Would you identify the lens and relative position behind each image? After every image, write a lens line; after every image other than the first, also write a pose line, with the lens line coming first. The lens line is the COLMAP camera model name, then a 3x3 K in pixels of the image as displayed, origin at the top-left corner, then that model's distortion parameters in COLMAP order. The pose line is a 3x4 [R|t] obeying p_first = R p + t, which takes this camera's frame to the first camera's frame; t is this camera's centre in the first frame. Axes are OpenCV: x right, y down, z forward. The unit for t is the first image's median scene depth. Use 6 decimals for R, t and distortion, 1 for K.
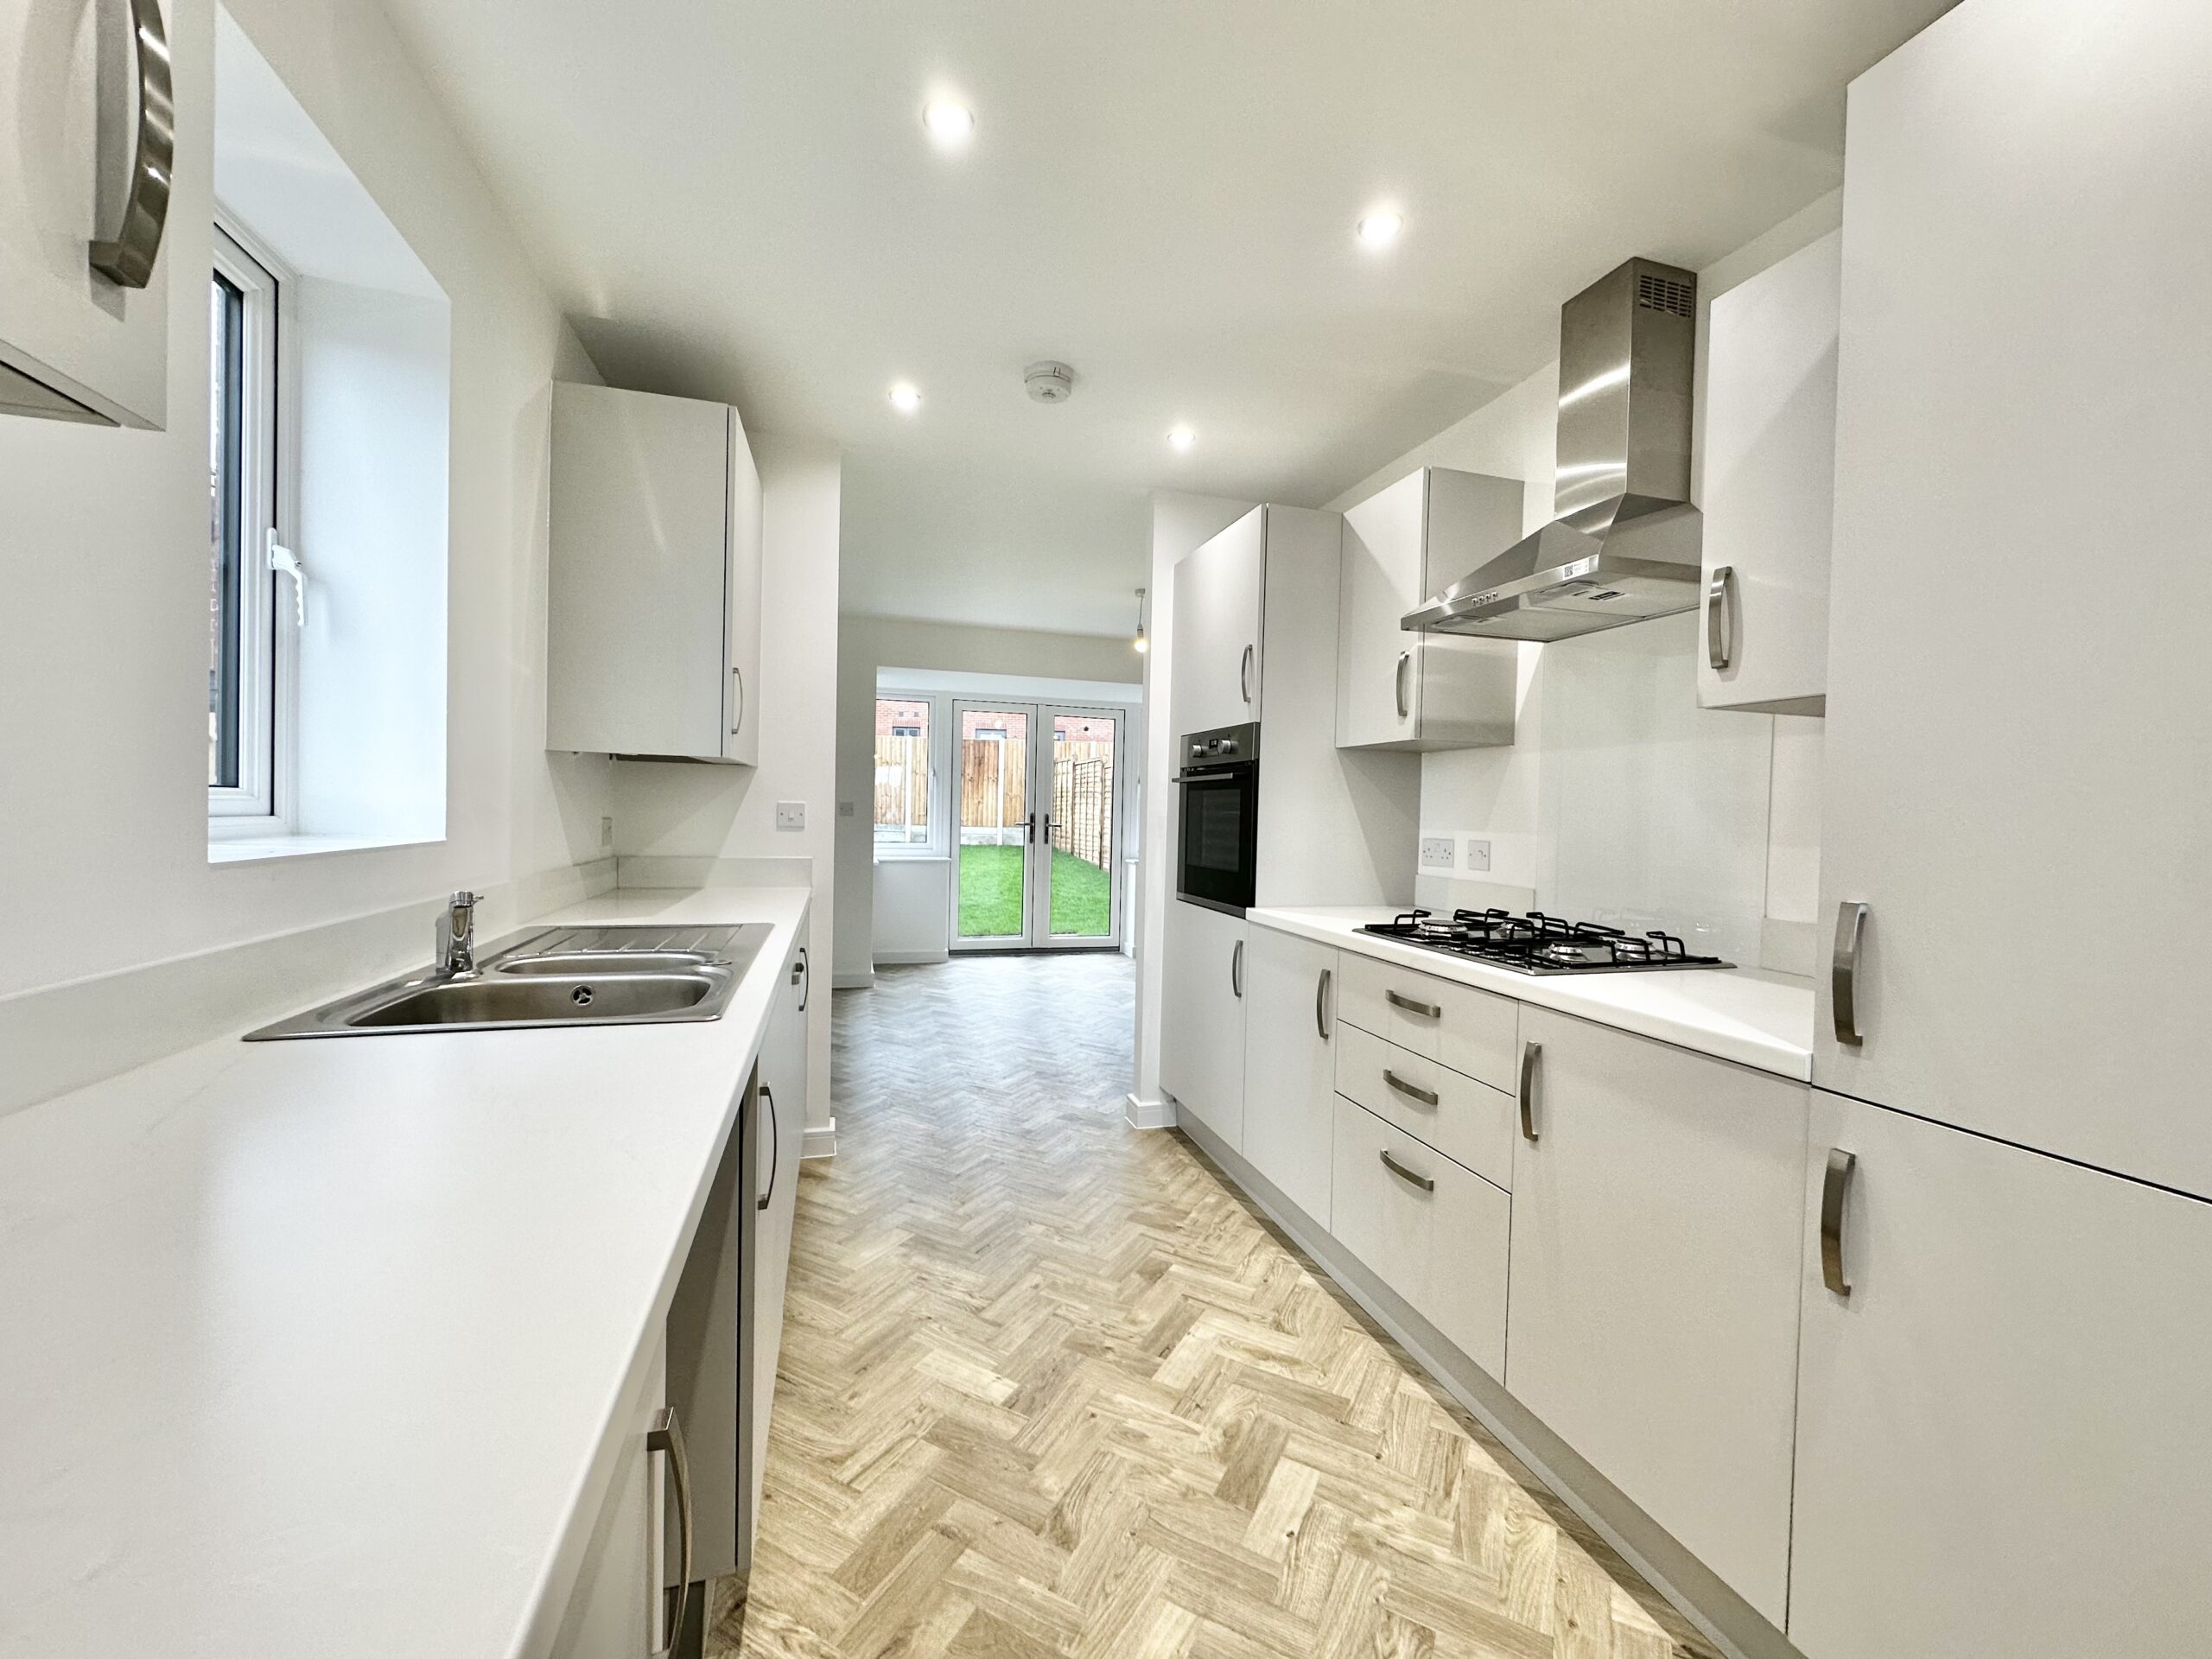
lens RADIAL K [[883.1, 0, 1108.4], [0, 883.1, 833.9], [0, 0, 1]] dist [-0.003556, 0.000339]
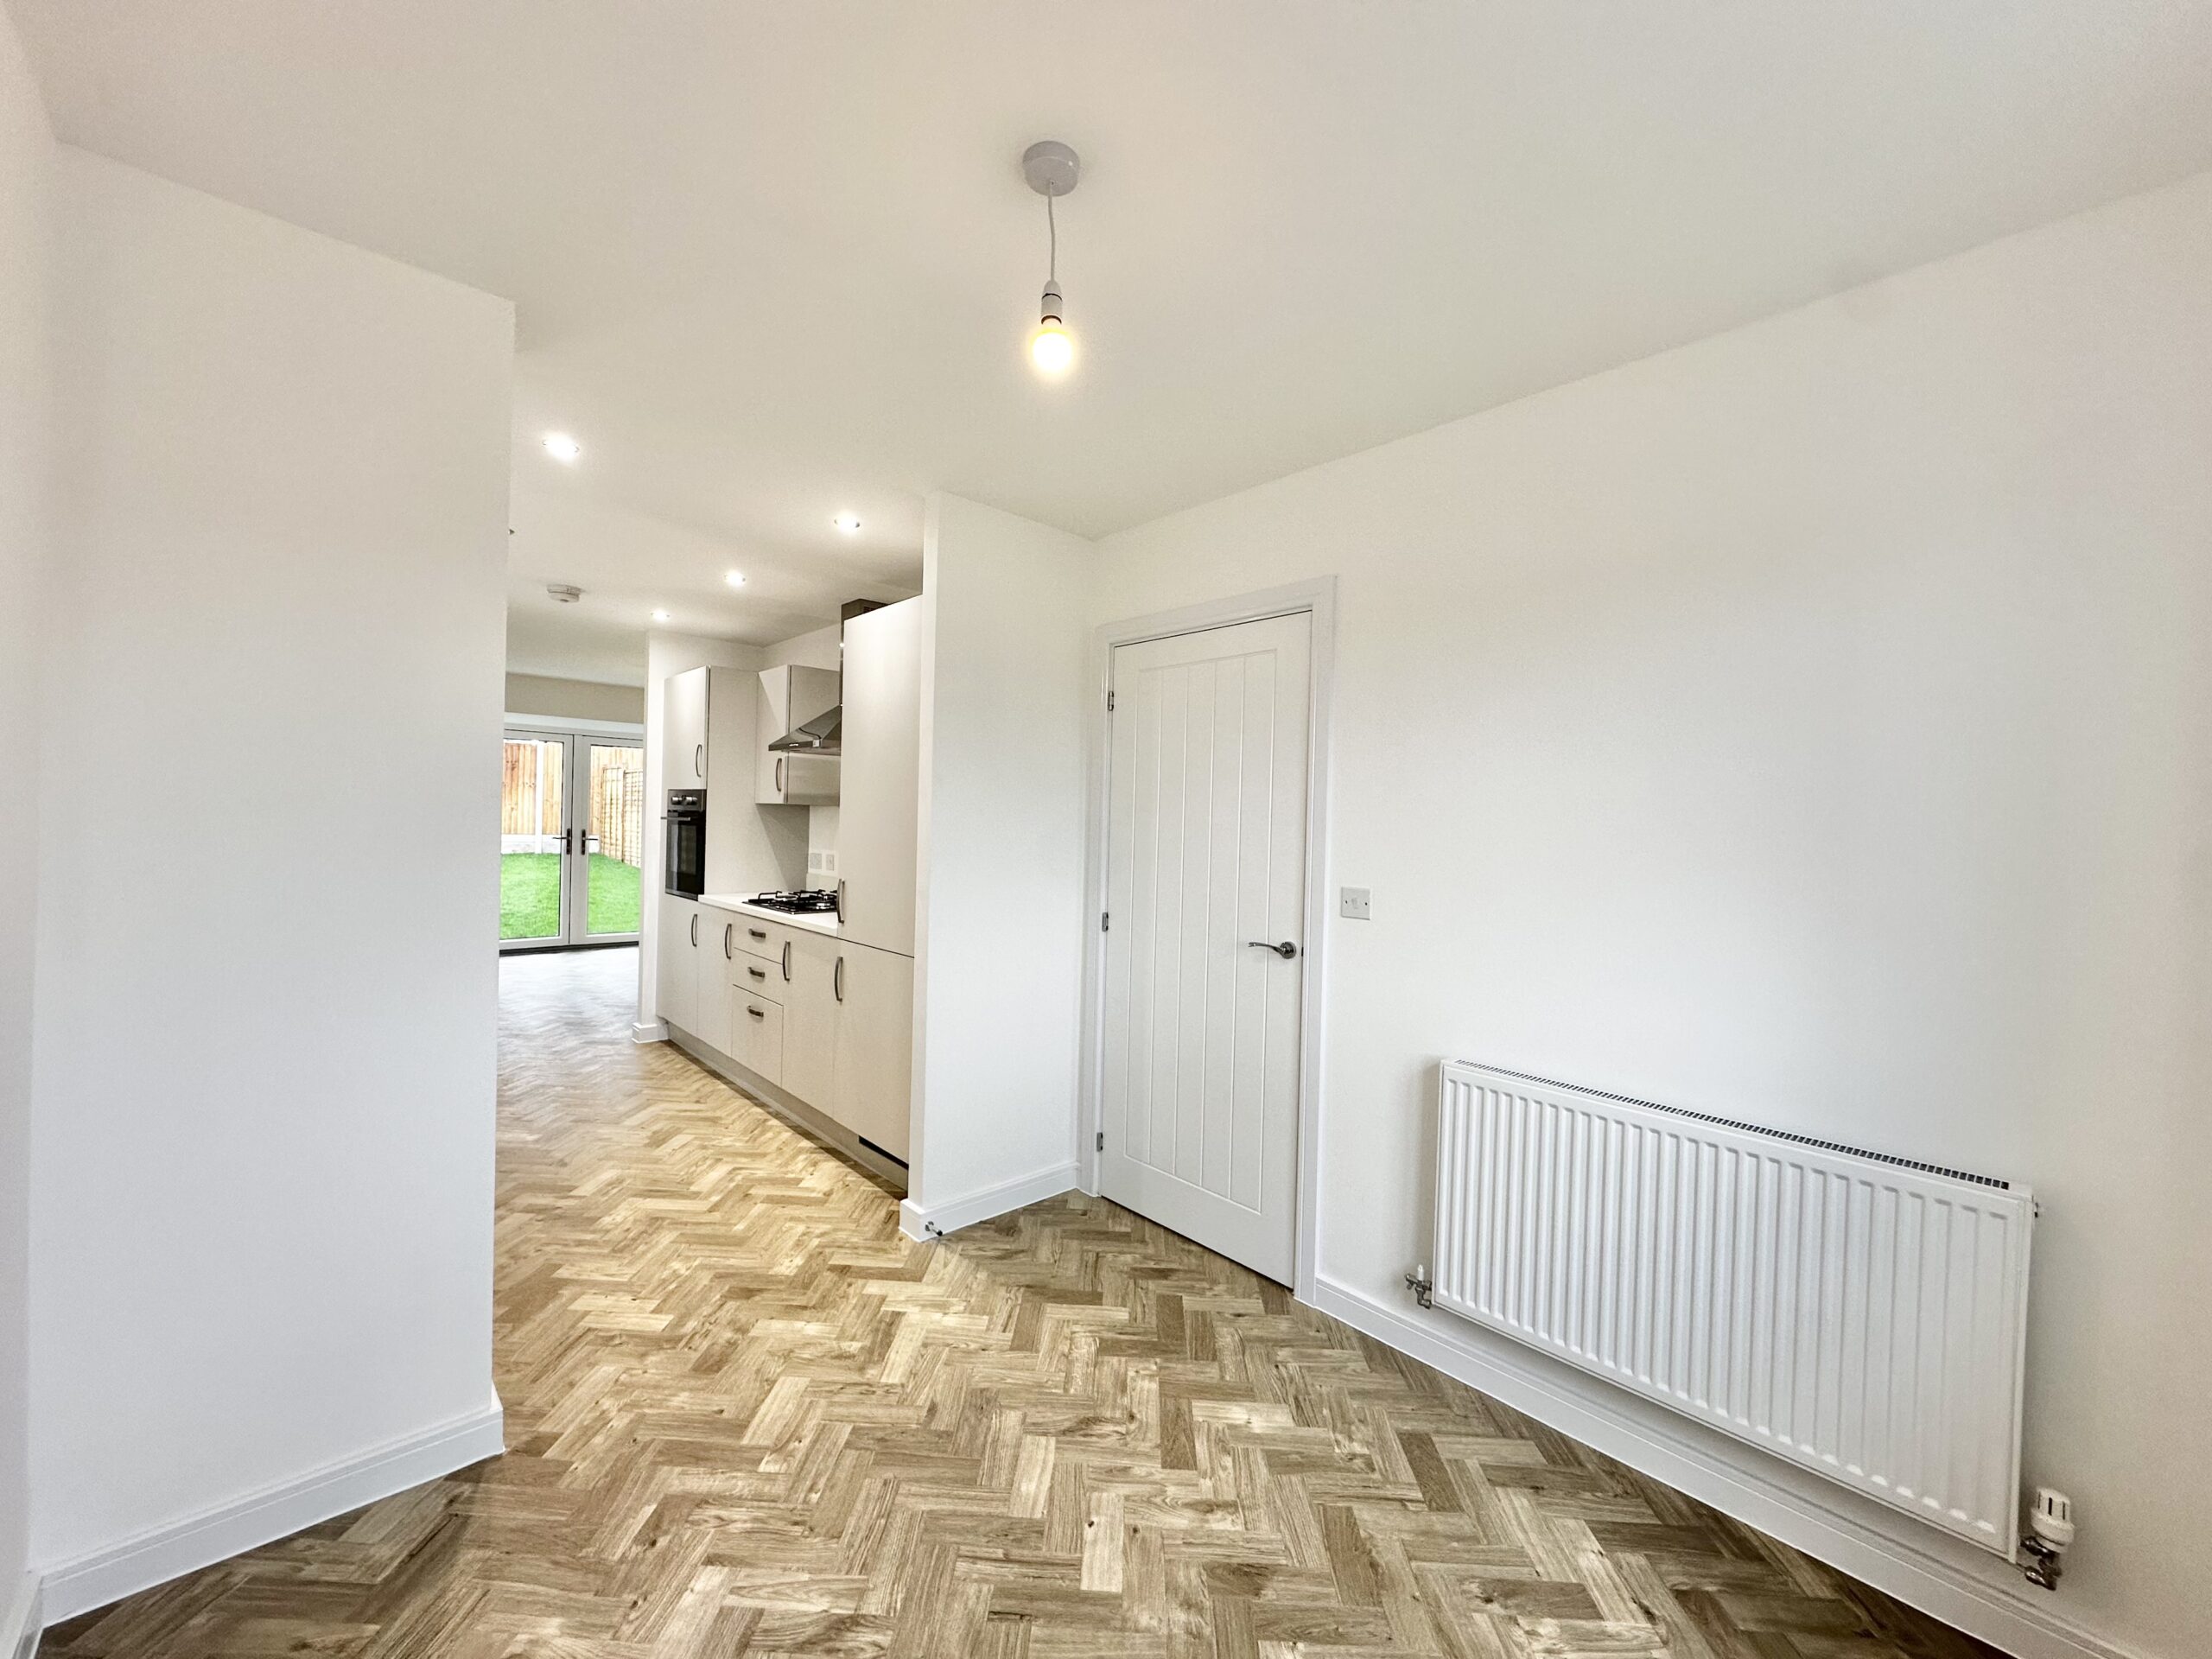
lens RADIAL K [[883.1, 0, 1113.1], [0, 883.1, 827.6], [0, 0, 1]] dist [-0.003556, 0.000339]
pose [[0.898842, -0.006421, 0.438225, 0.170752], [0.009195, 0.999949, -0.004207, -0.046227], [-0.438176, 0.007811, 0.898855, -1.234707]]
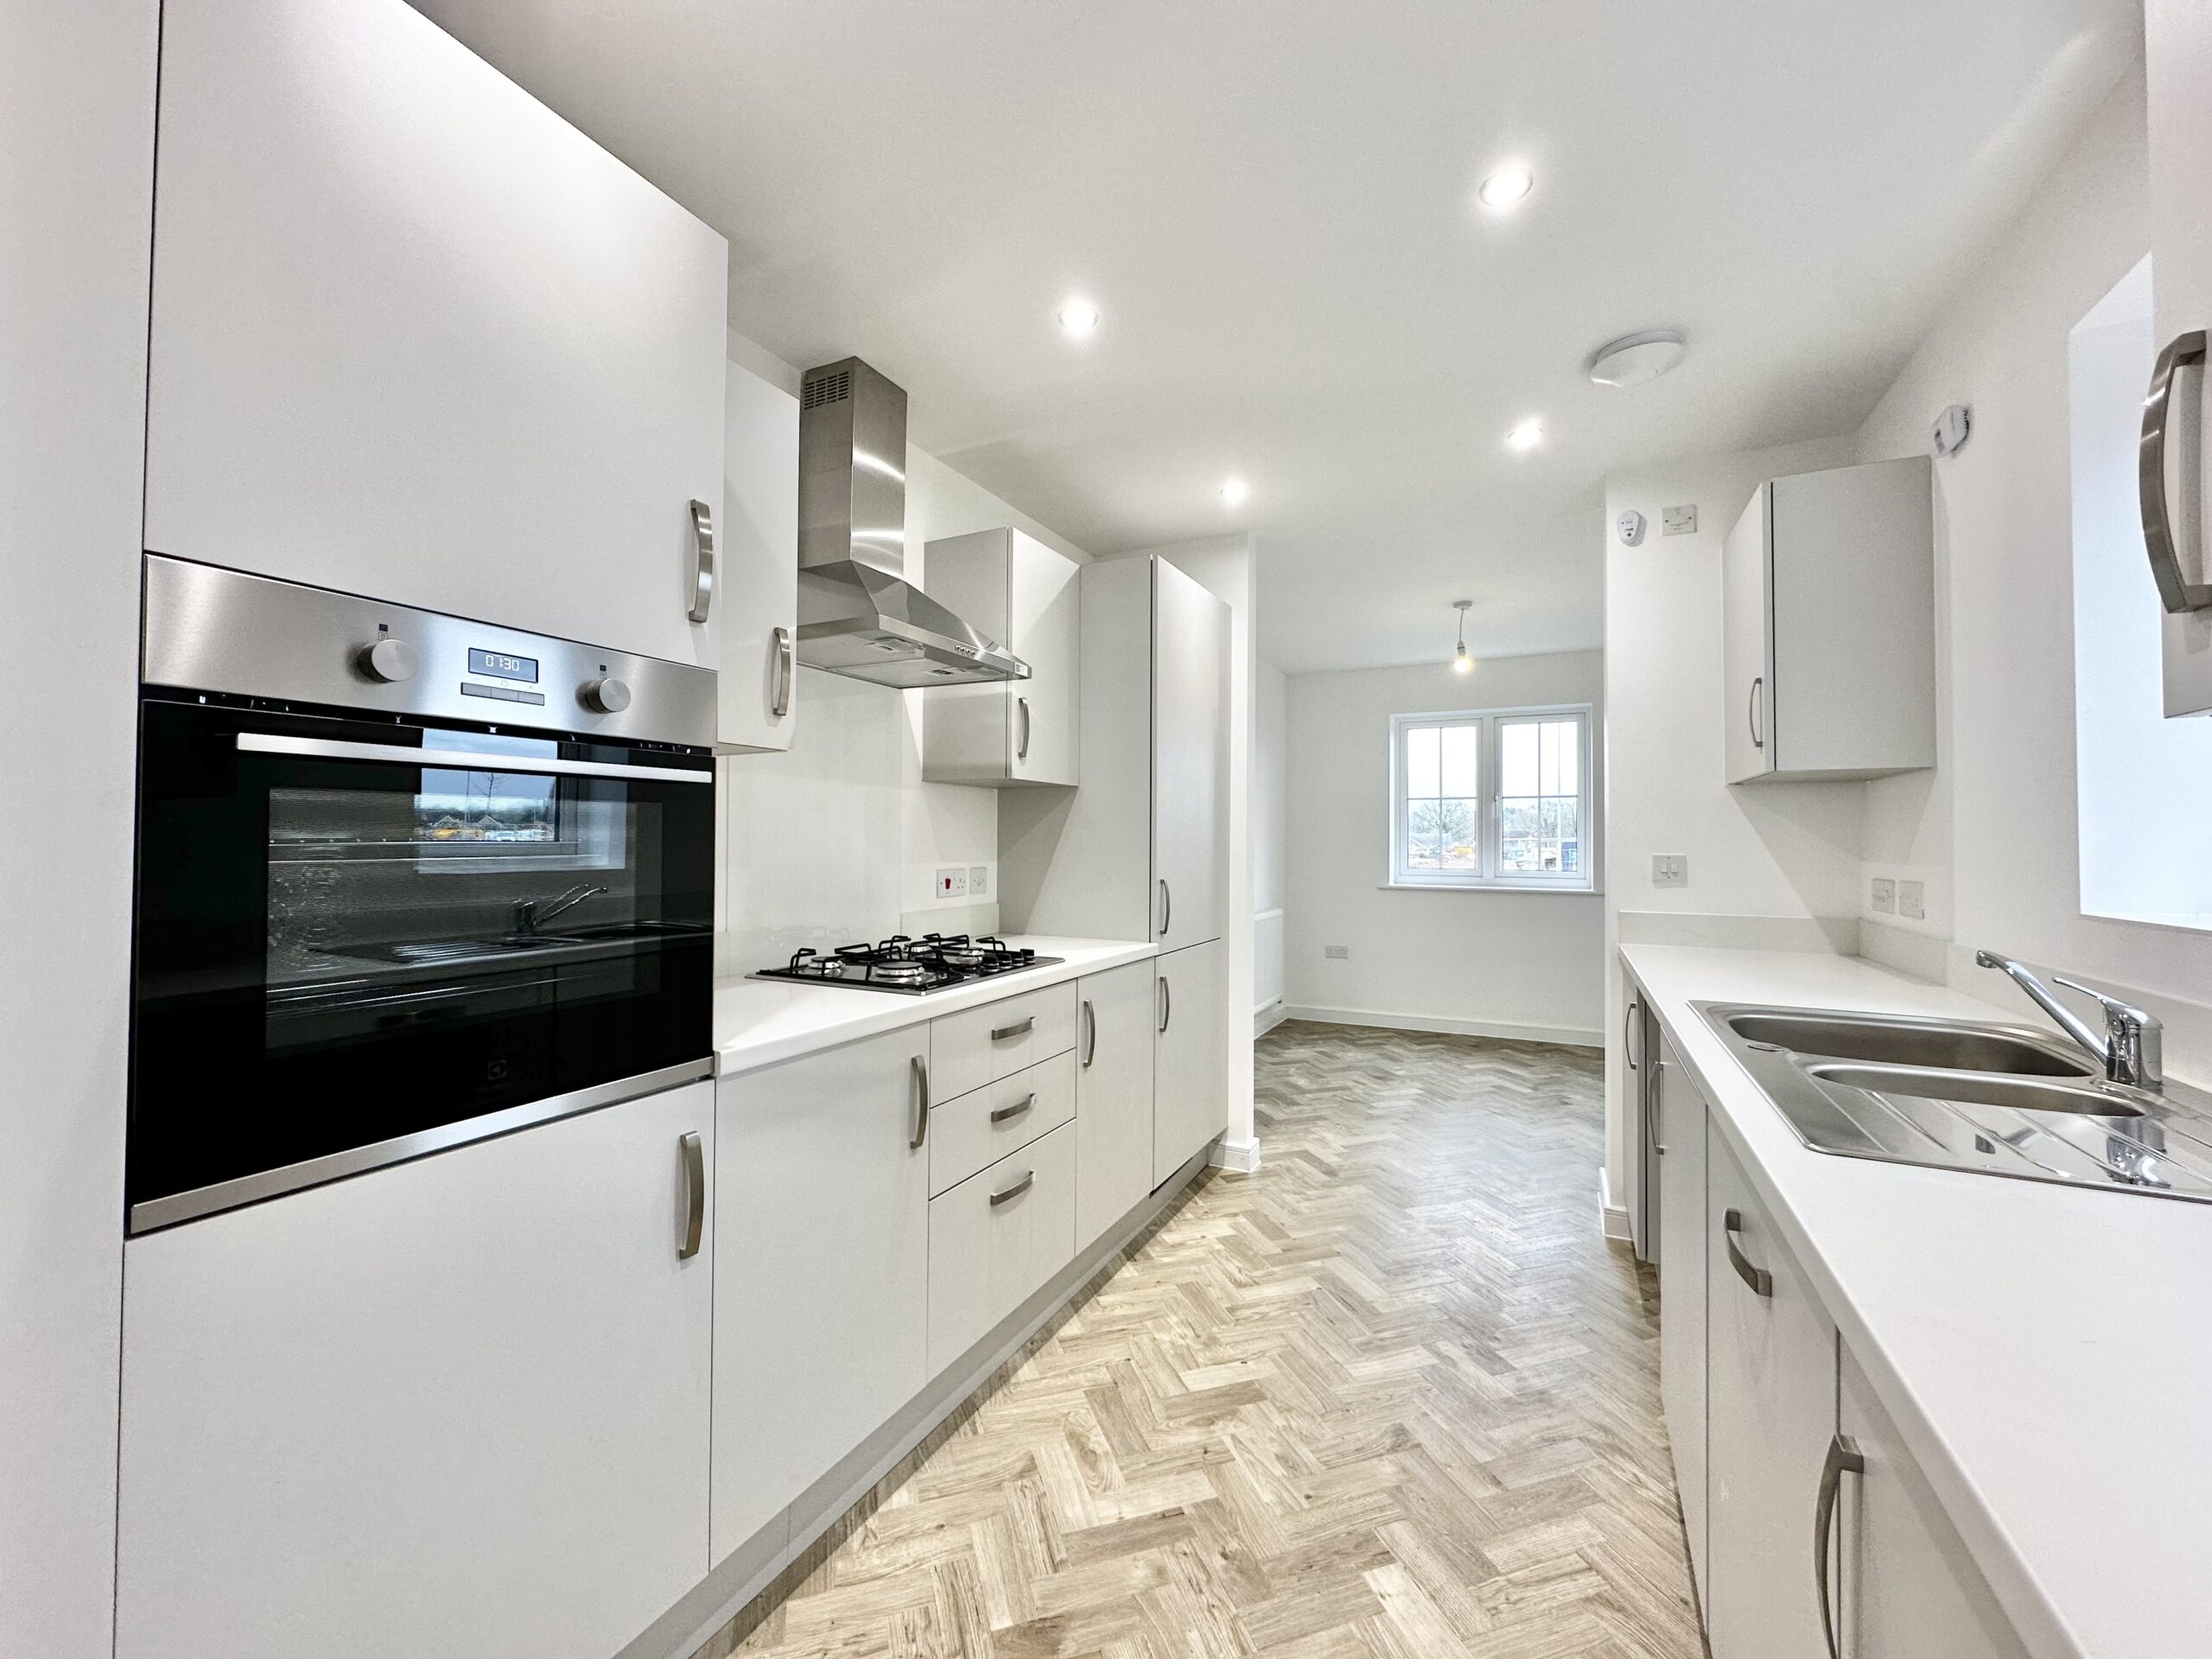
lens RADIAL K [[883.1, 0, 1102.3], [0, 883.1, 831.4], [0, 0, 1]] dist [-0.003556, 0.000339]
pose [[-0.721881, -0.020107, 0.691725, -0.428087], [-0.004433, 0.999692, 0.024433, -0.065041], [-0.692003, 0.014571, -0.721747, 1.570921]]
